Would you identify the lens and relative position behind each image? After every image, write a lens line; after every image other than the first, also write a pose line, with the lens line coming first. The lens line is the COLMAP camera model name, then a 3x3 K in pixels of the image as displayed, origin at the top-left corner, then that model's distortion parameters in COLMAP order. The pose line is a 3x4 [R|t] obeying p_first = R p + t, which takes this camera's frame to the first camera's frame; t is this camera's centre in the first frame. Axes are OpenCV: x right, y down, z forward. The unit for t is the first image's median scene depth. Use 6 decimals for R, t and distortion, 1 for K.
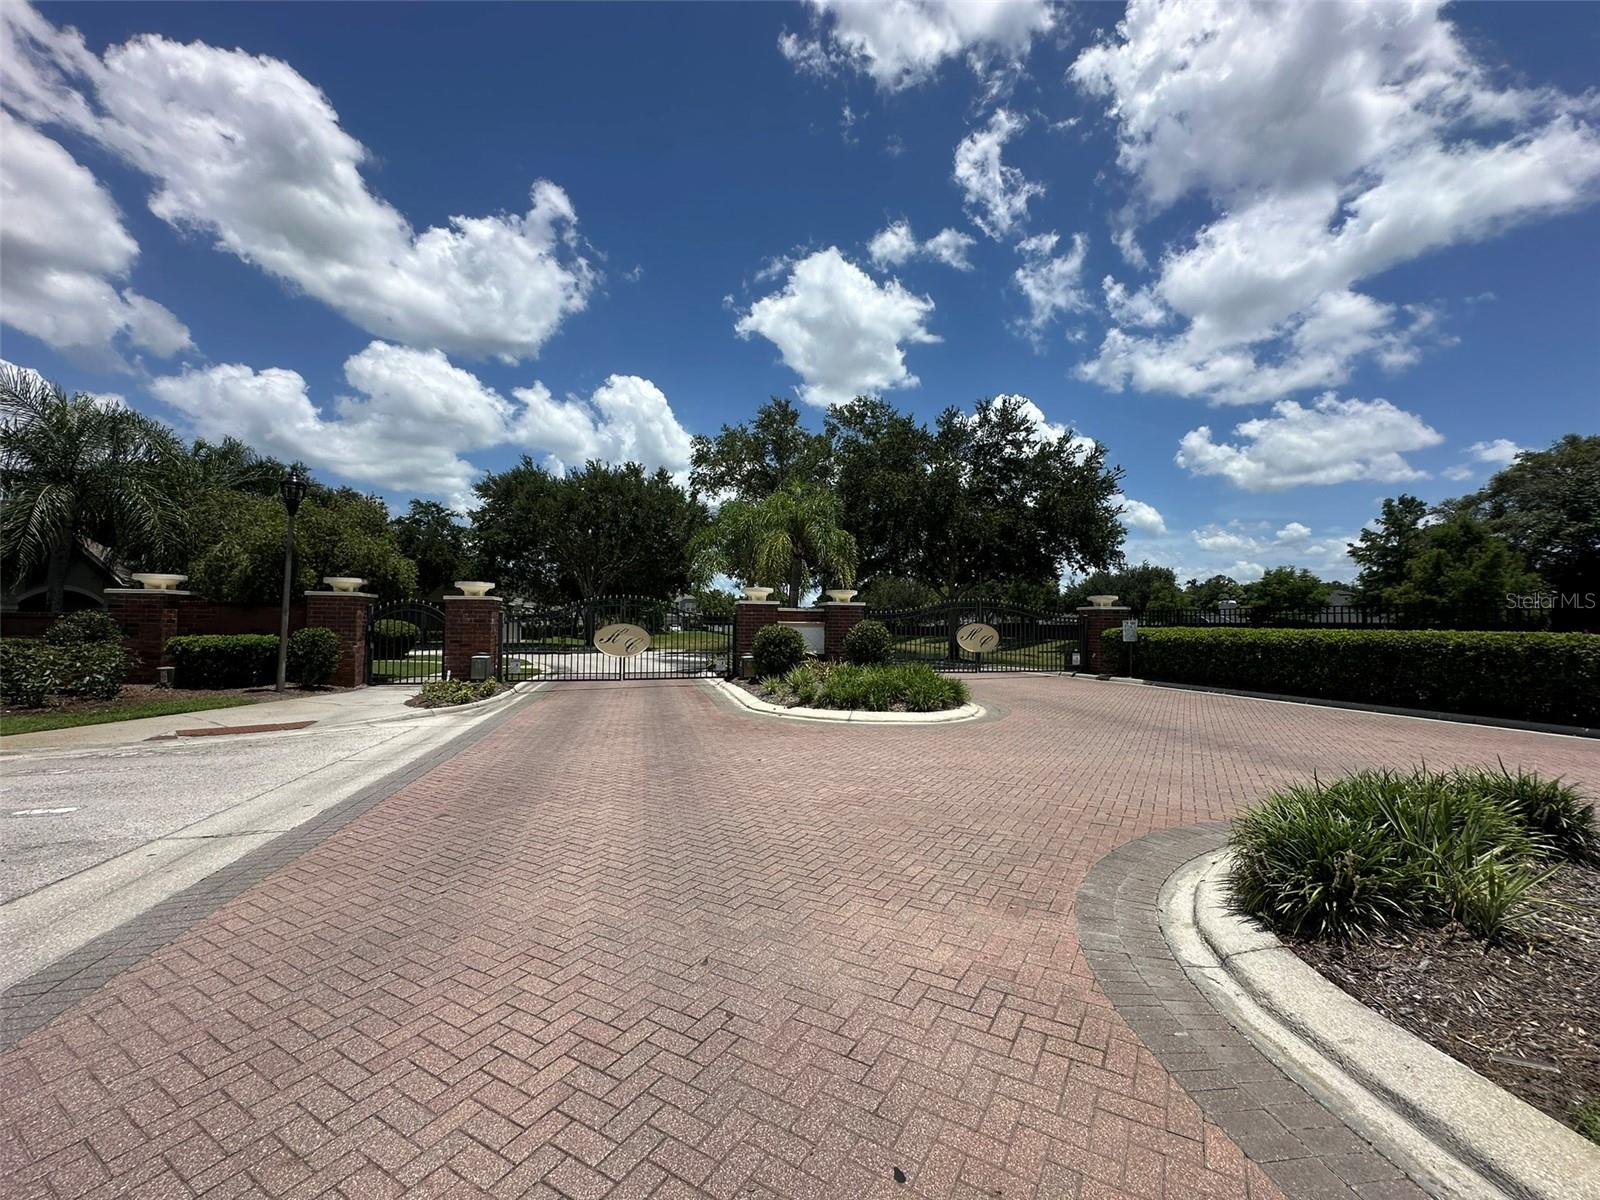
lens RADIAL K [[642.8, 0, 800.0], [0, 642.8, 584.0], [0, 0, 1]] dist [-0.002158, -0.000564]
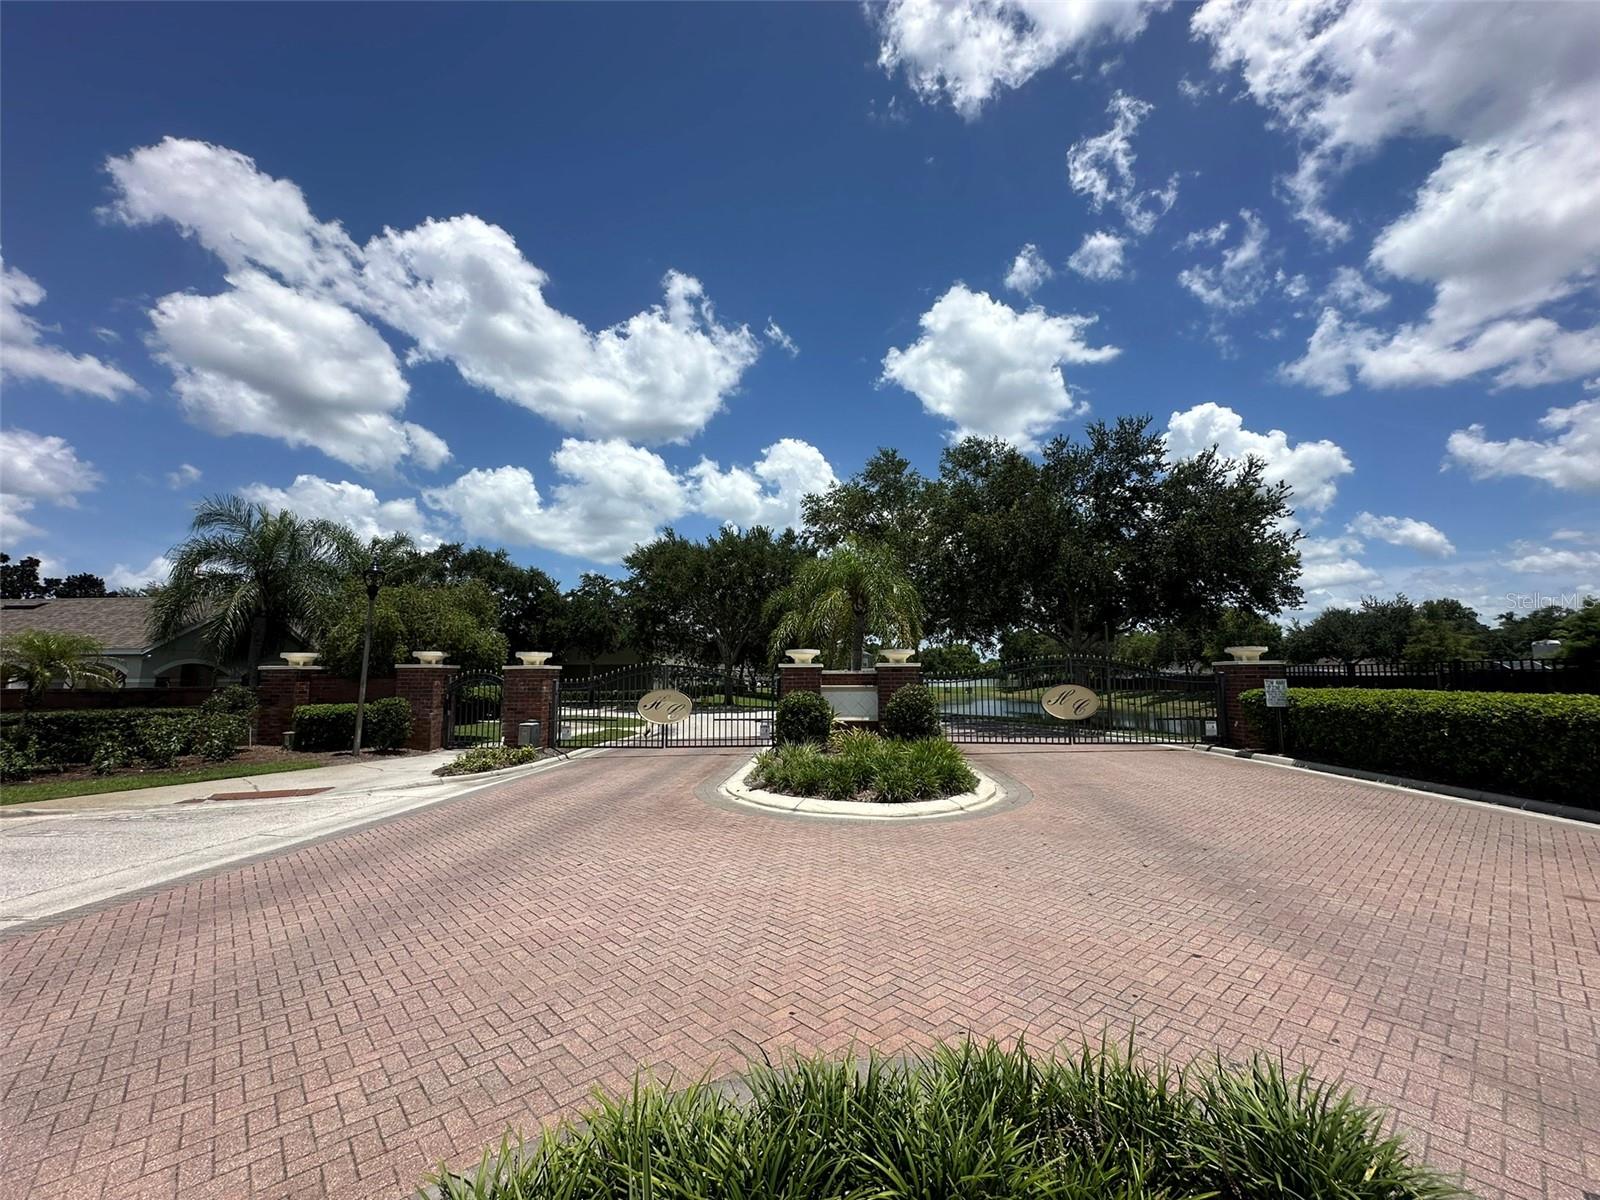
lens RADIAL K [[642.8, 0, 807.0], [0, 642.8, 600.1], [0, 0, 1]] dist [-0.002158, -0.000564]
pose [[0.956495, -0.046601, -0.288003, 0.120453], [0.030264, 0.997683, -0.060924, -0.005368], [0.290175, 0.049558, 0.955690, 0.055751]]
